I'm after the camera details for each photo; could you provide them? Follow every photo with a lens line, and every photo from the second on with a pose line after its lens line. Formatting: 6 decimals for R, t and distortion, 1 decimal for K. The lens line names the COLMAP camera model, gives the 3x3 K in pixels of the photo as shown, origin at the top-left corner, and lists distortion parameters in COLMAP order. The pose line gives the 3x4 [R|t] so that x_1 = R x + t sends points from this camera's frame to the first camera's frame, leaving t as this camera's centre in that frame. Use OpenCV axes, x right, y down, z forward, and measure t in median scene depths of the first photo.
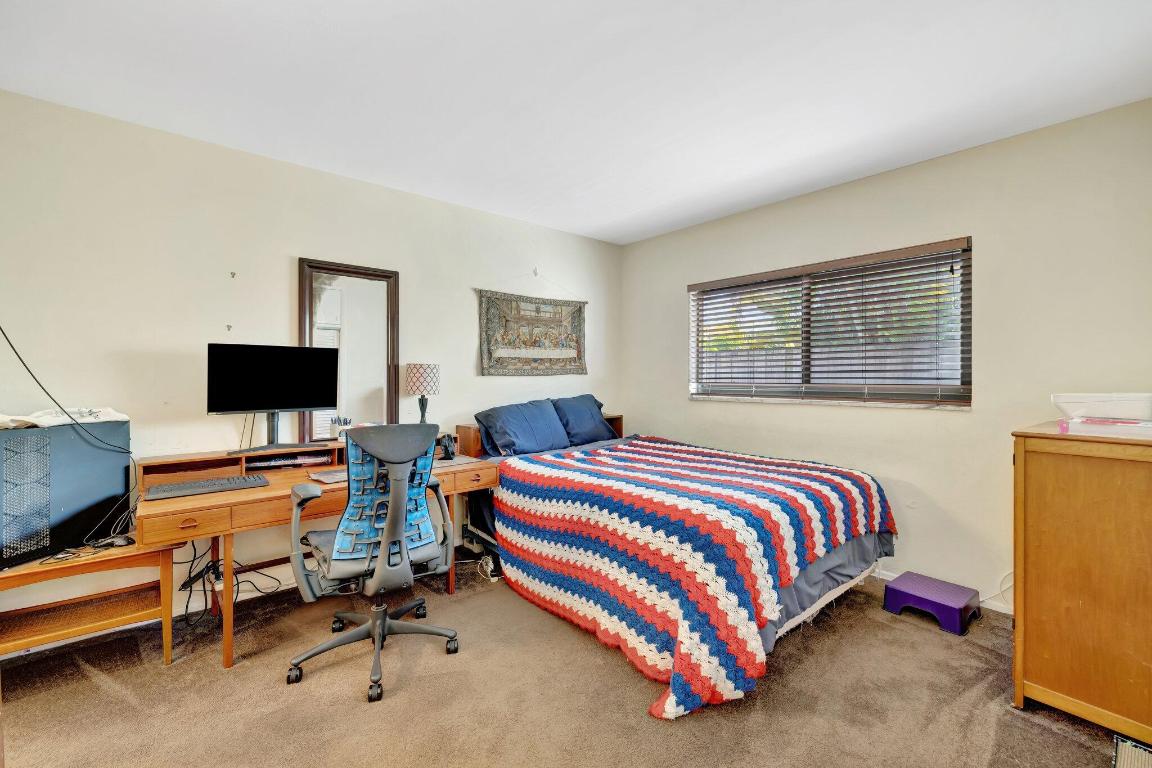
lens RADIAL K [[485.3, 0, 570.6], [0, 485.3, 379.7], [0, 0, 1]] dist [0.000166, -0.000083]
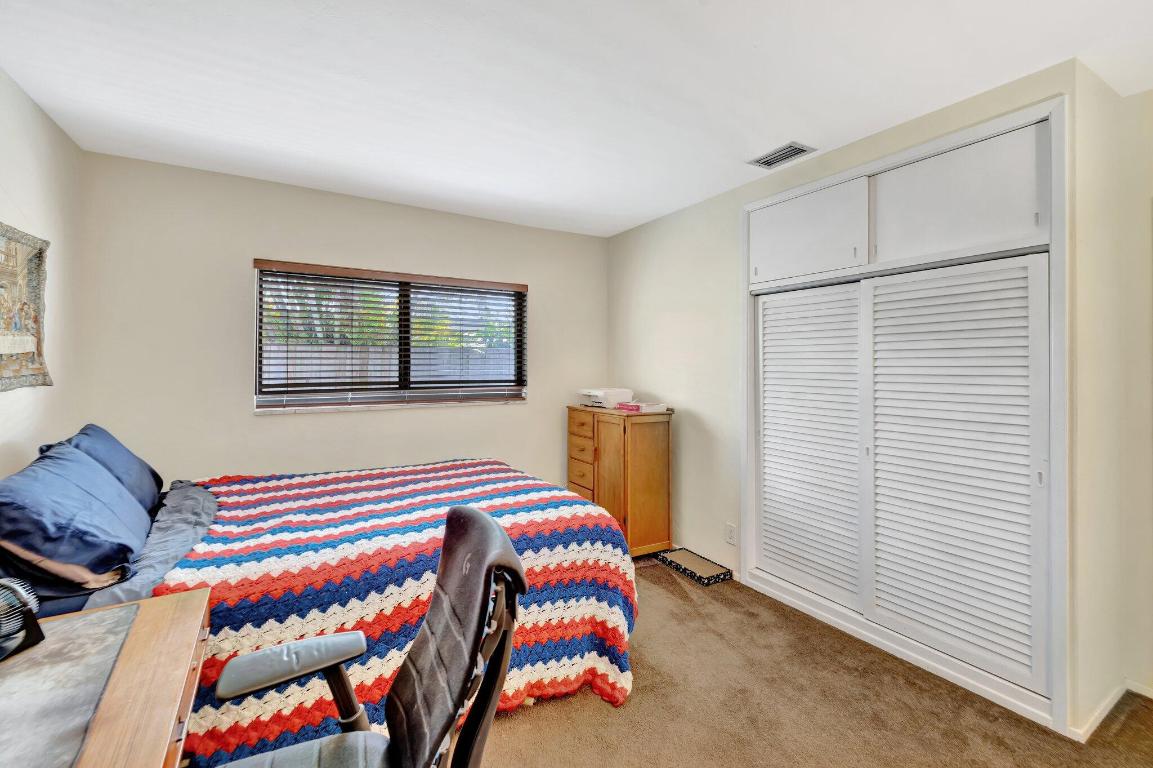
lens RADIAL K [[502.6, 0, 574.5], [0, 502.6, 364.1], [0, 0, 1]] dist [-0.000701, -0.000169]
pose [[0.140042, 0.003575, 0.990139, -0.478389], [0.001155, 0.999992, -0.003774, -0.036575], [-0.990145, 0.001672, 0.140037, 0.462226]]
